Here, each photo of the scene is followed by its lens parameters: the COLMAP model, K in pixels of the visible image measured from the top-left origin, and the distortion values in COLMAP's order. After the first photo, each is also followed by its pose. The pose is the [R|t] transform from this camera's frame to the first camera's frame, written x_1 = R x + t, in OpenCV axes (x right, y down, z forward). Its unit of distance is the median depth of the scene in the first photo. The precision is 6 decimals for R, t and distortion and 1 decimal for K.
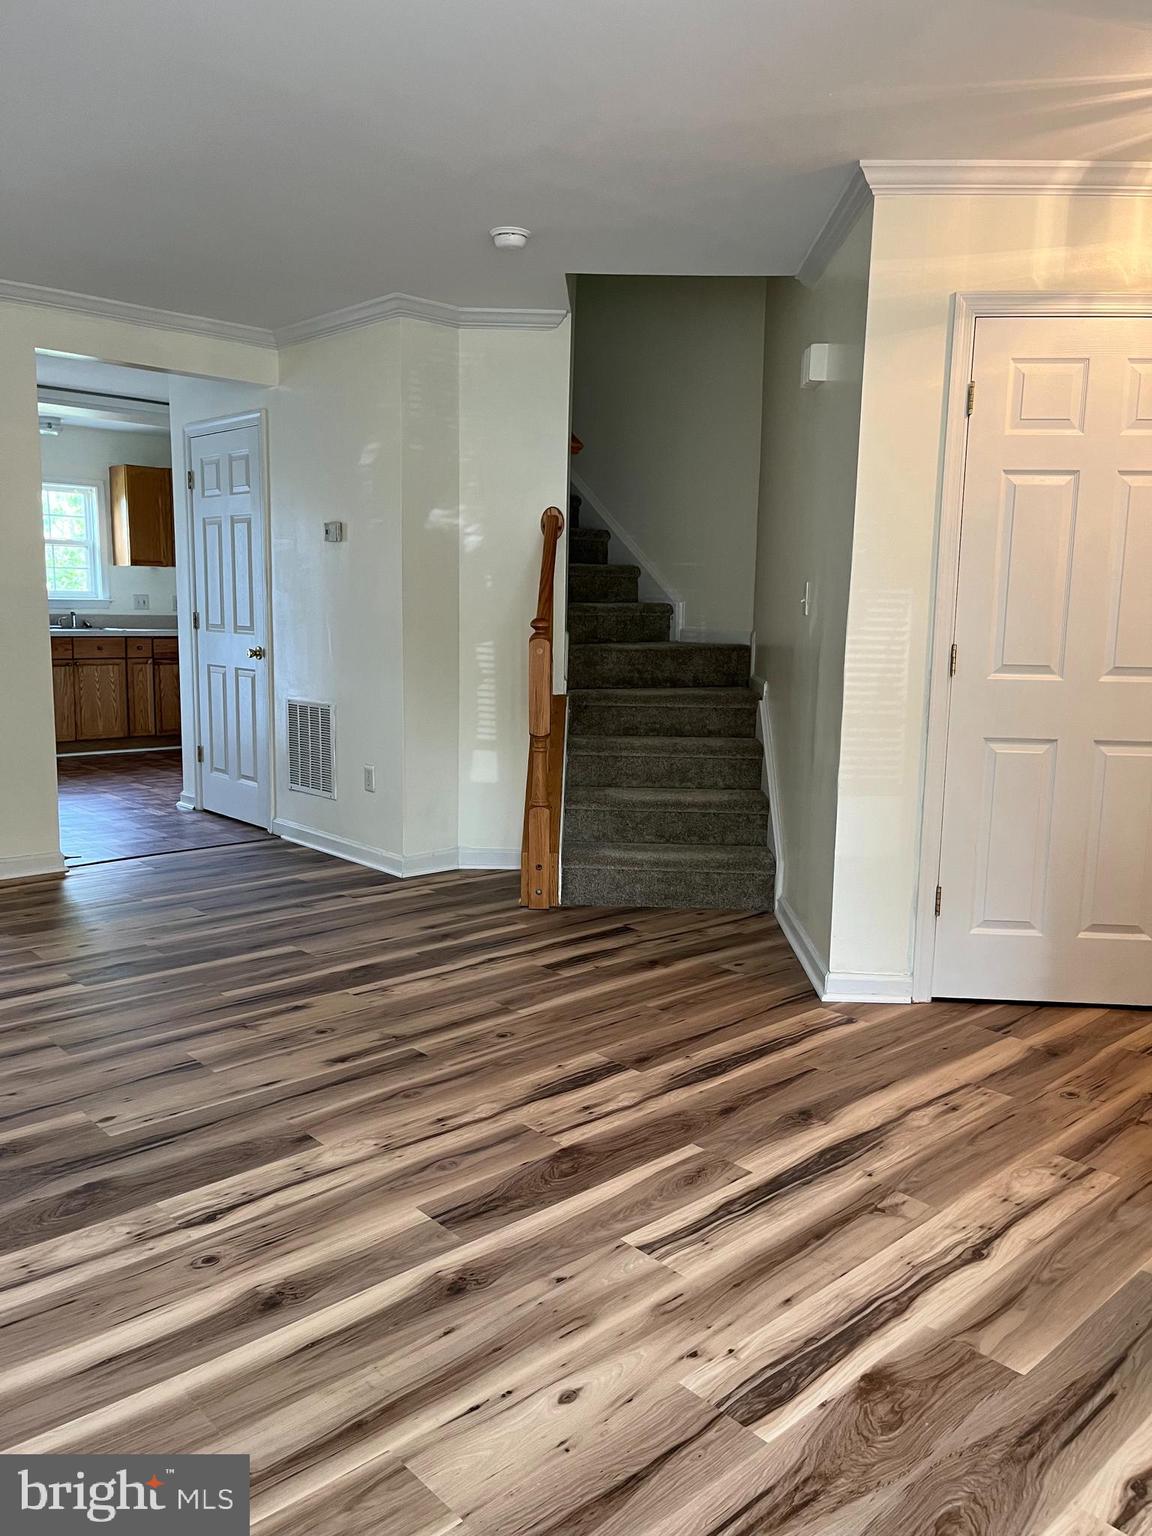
lens RADIAL K [[1171.4, 0, 611.5], [0, 1171.4, 768.4], [0, 0, 1]] dist [0.063782, -0.096121]
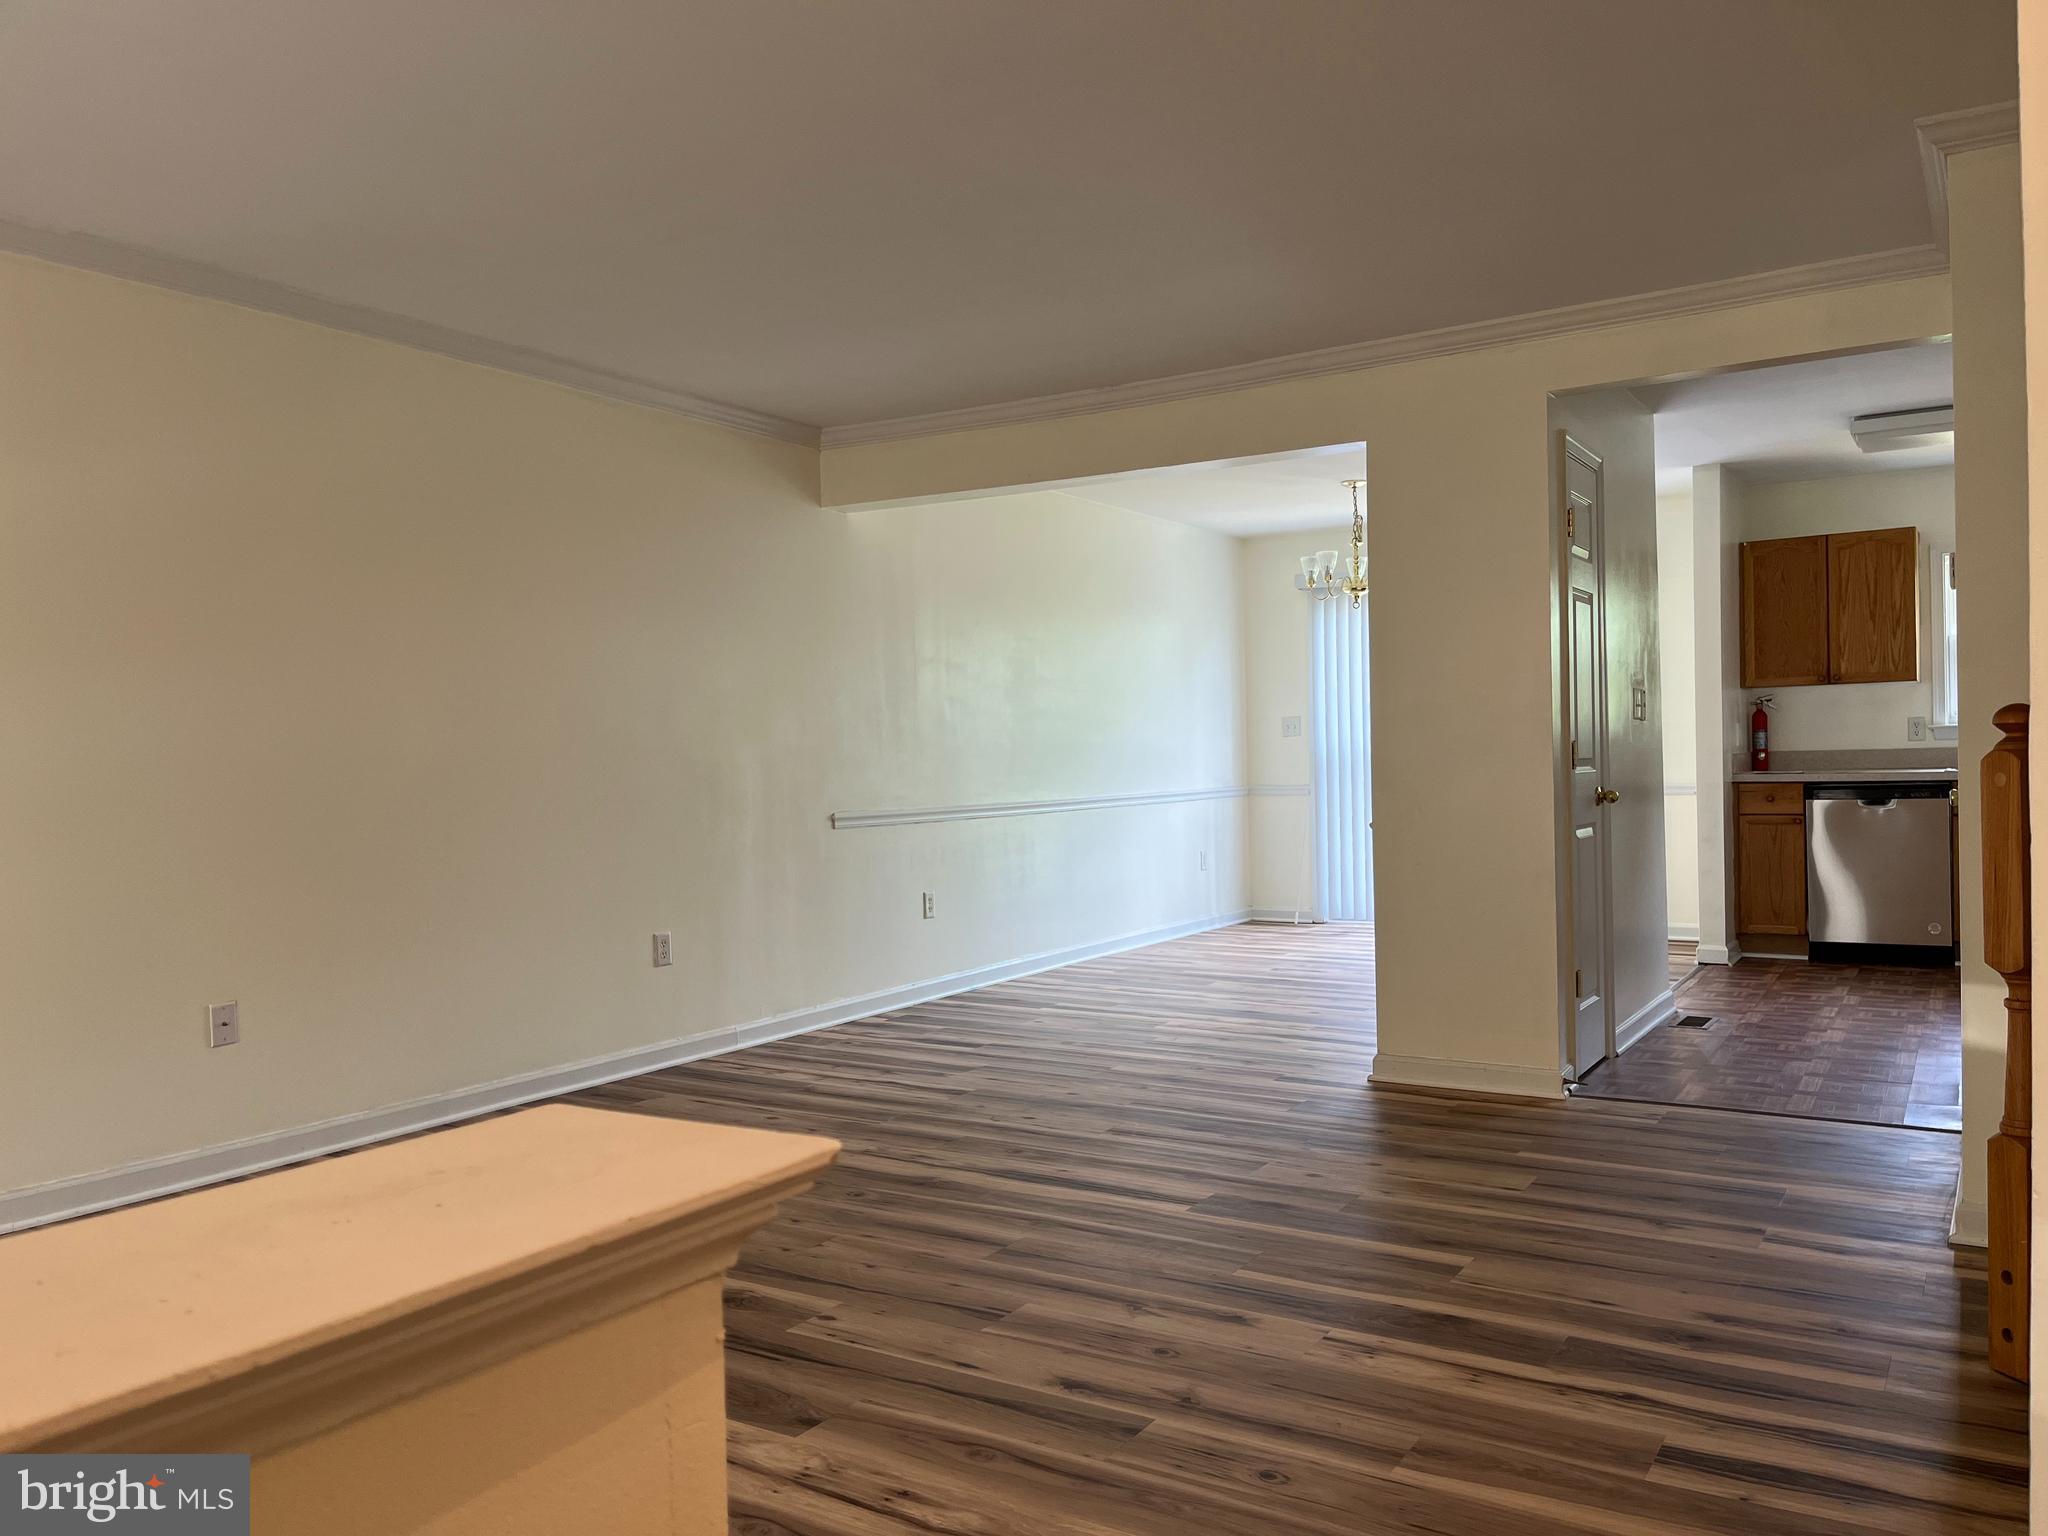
lens RADIAL K [[1561.9, 0, 1029.9], [0, 1561.9, 782.4], [0, 0, 1]] dist [0.063782, -0.096121]
pose [[0.226816, -0.010015, -0.973886, 0.697037], [-0.107041, 0.993633, -0.035148, -0.062817], [0.968037, 0.112218, 0.224300, 0.813944]]
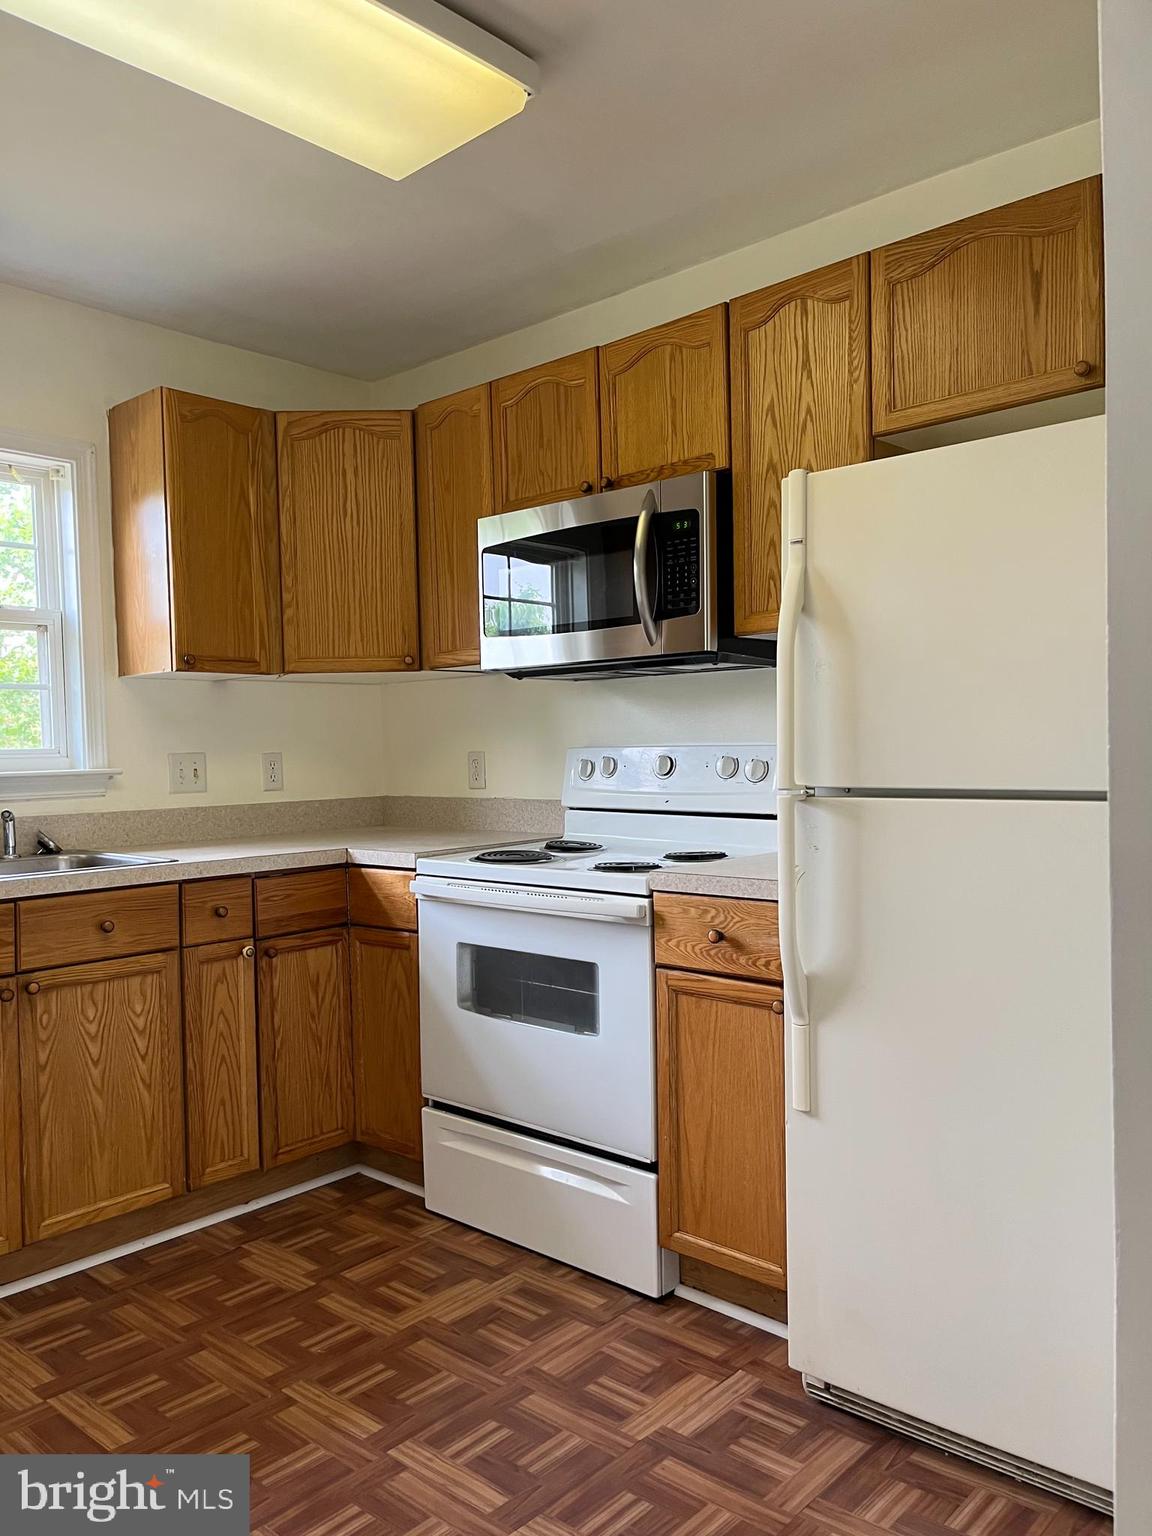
lens RADIAL K [[1163.1, 0, 576.2], [0, 1163.1, 781.3], [0, 0, 1]] dist [0.060865, -0.089391]
pose [[0.997021, -0.043498, 0.063691, -0.953355], [0.050290, 0.992742, -0.109243, -0.291054], [-0.058476, 0.112121, 0.991973, 1.991278]]
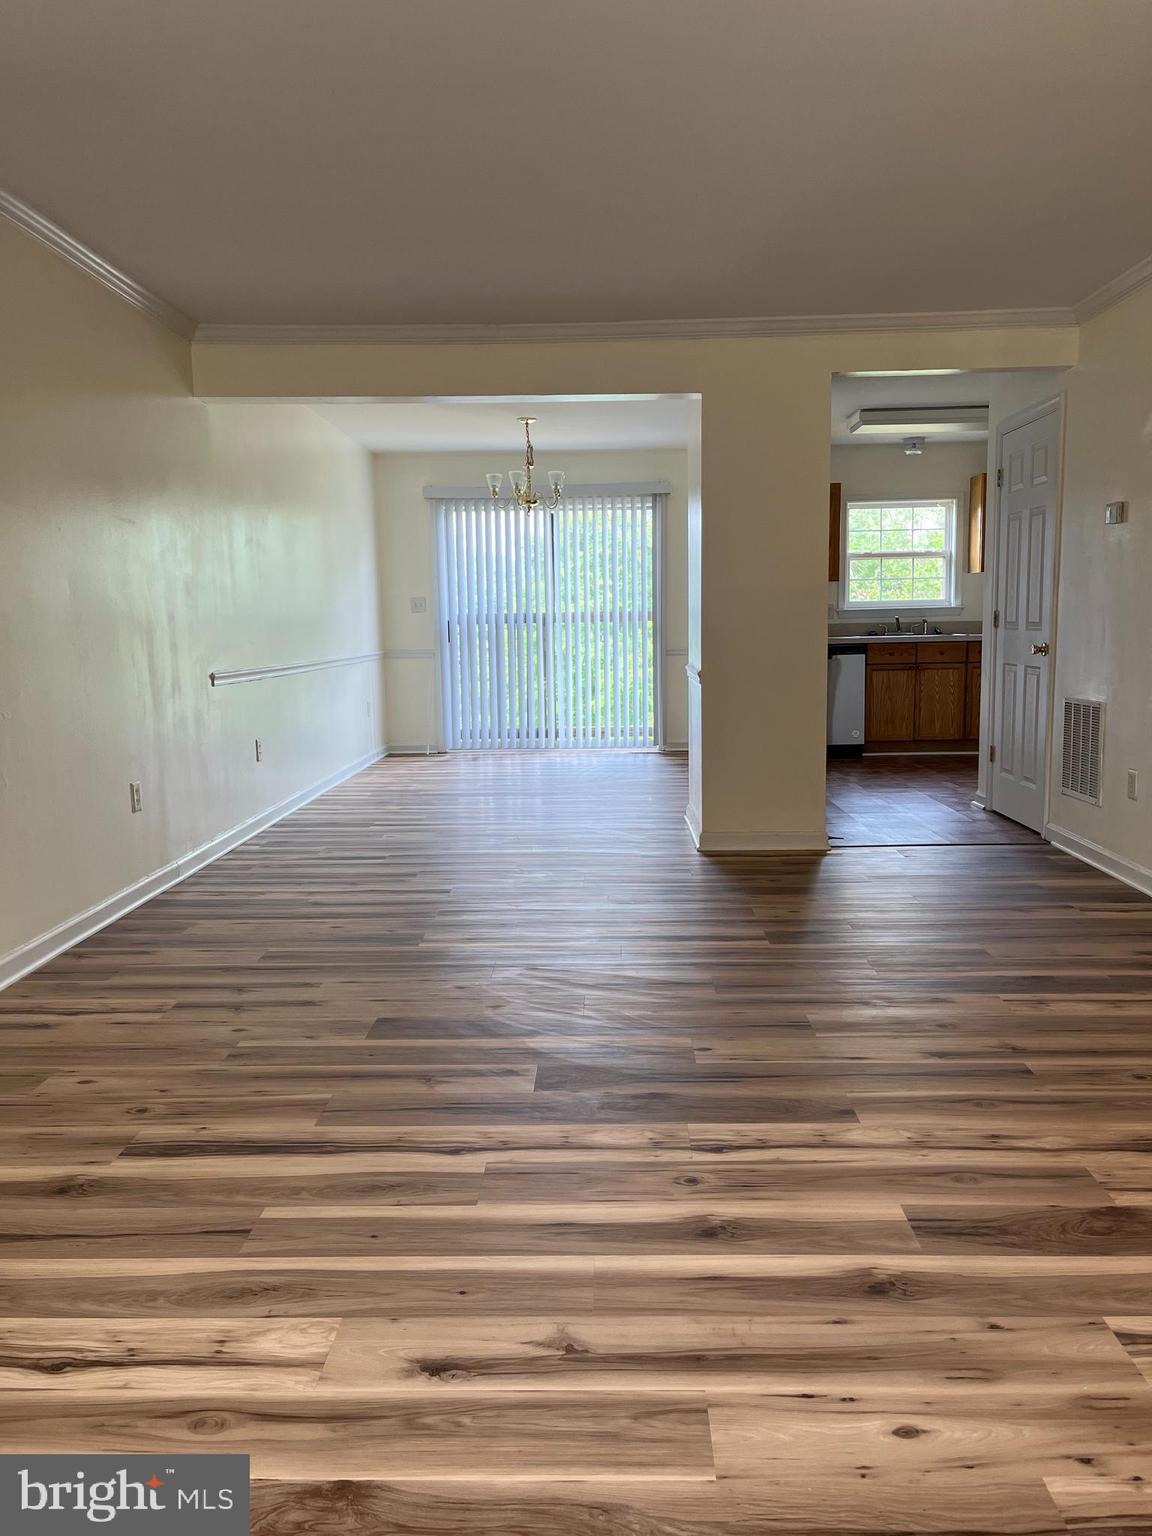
lens RADIAL K [[1173.4, 0, 572.5], [0, 1173.4, 772.8], [0, 0, 1]] dist [0.064279, -0.104911]
pose [[0.699825, 0.059061, -0.711869, 0.254278], [-0.067265, 0.997596, 0.016639, 0.024789], [0.711140, 0.036240, 0.702115, 0.115399]]
